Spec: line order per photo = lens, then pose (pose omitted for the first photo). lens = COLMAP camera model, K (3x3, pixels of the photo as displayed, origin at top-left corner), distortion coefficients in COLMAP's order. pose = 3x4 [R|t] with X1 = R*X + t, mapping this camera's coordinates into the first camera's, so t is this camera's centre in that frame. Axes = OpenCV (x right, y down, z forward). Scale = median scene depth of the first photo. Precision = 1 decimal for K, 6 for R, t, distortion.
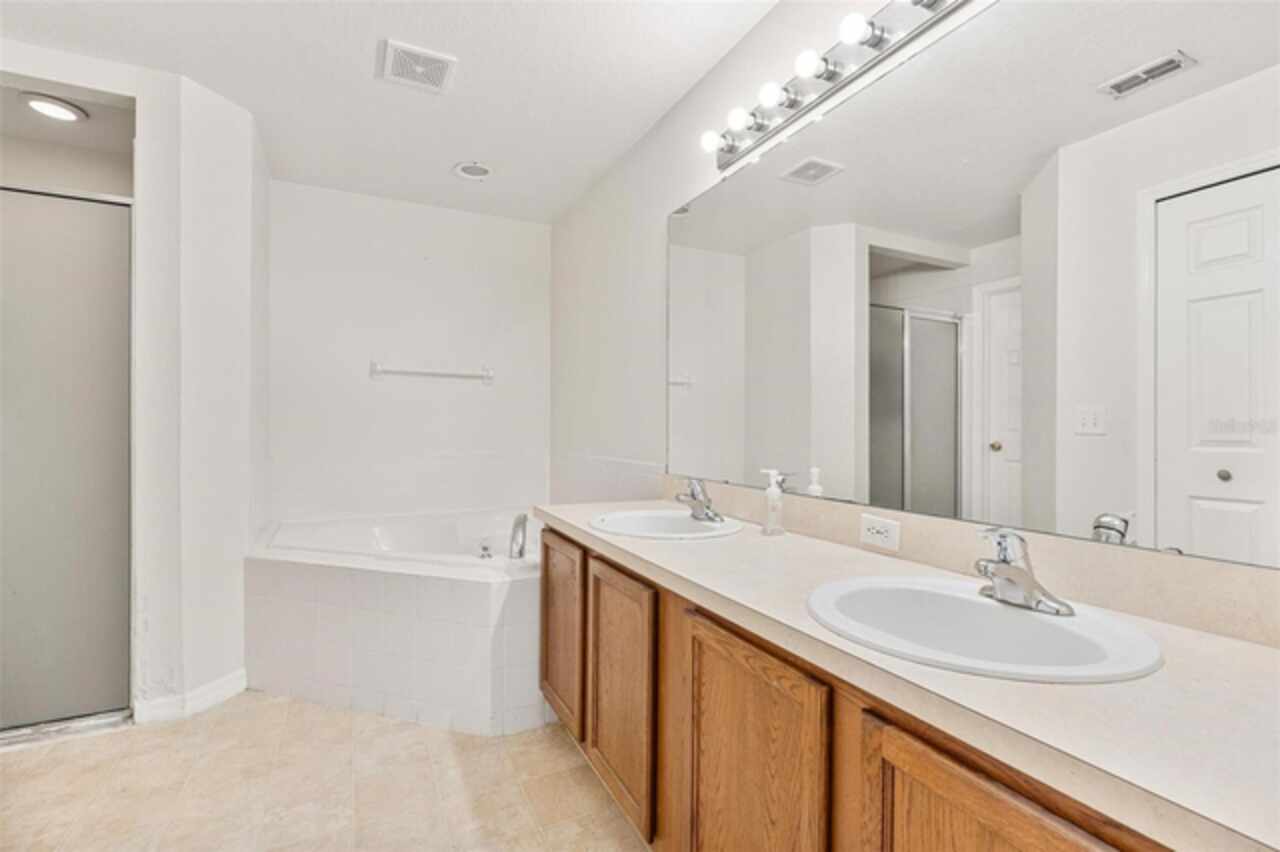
lens RADIAL K [[589.6, 0, 640.0], [0, 589.6, 426.0], [0, 0, 1]] dist [0.001174, 0.000094]
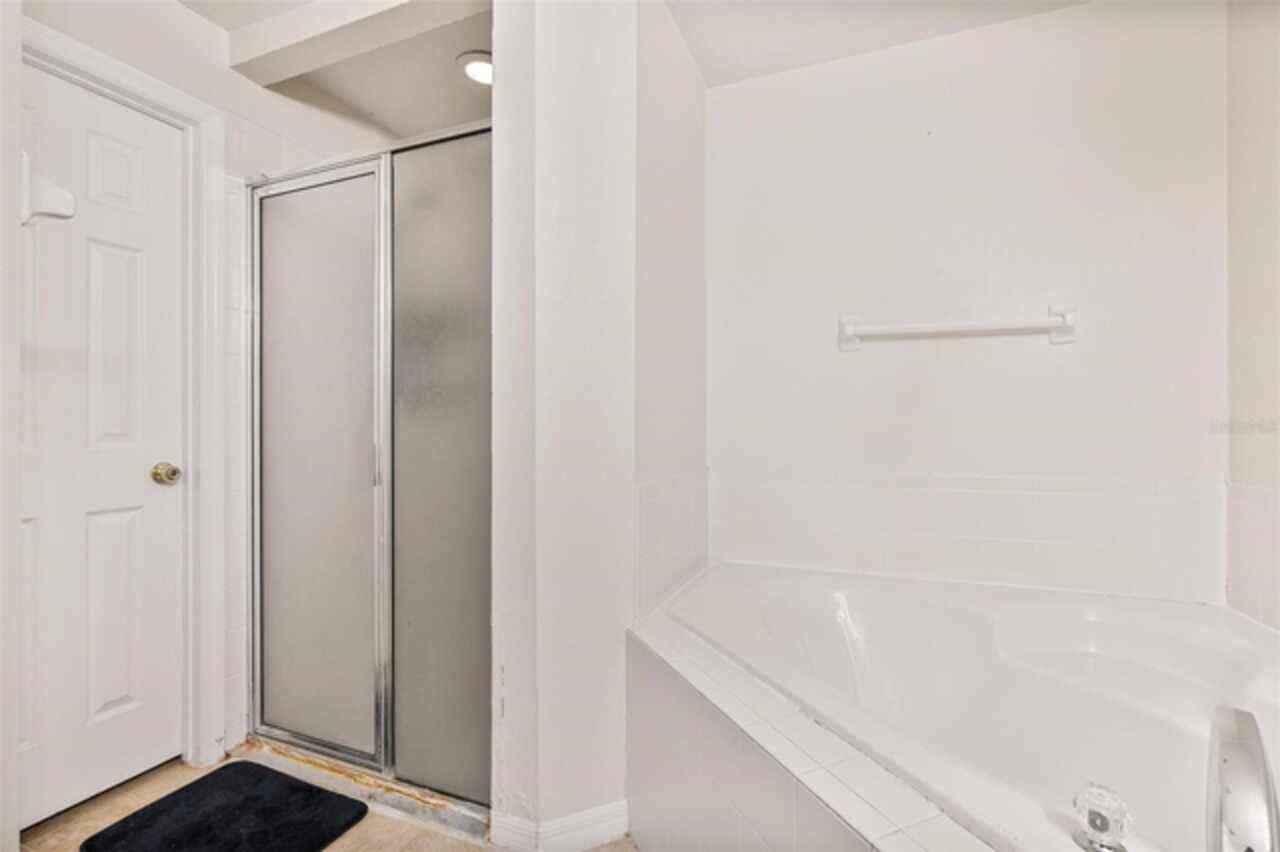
lens RADIAL K [[576.5, 0, 640.2], [0, 576.5, 424.9], [0, 0, 1]] dist [-0.004723, 0.000315]
pose [[0.651725, 0.000763, -0.758455, -0.176605], [0.005043, 0.999973, 0.005339, -0.007035], [0.758439, -0.007304, 0.651703, 0.597690]]
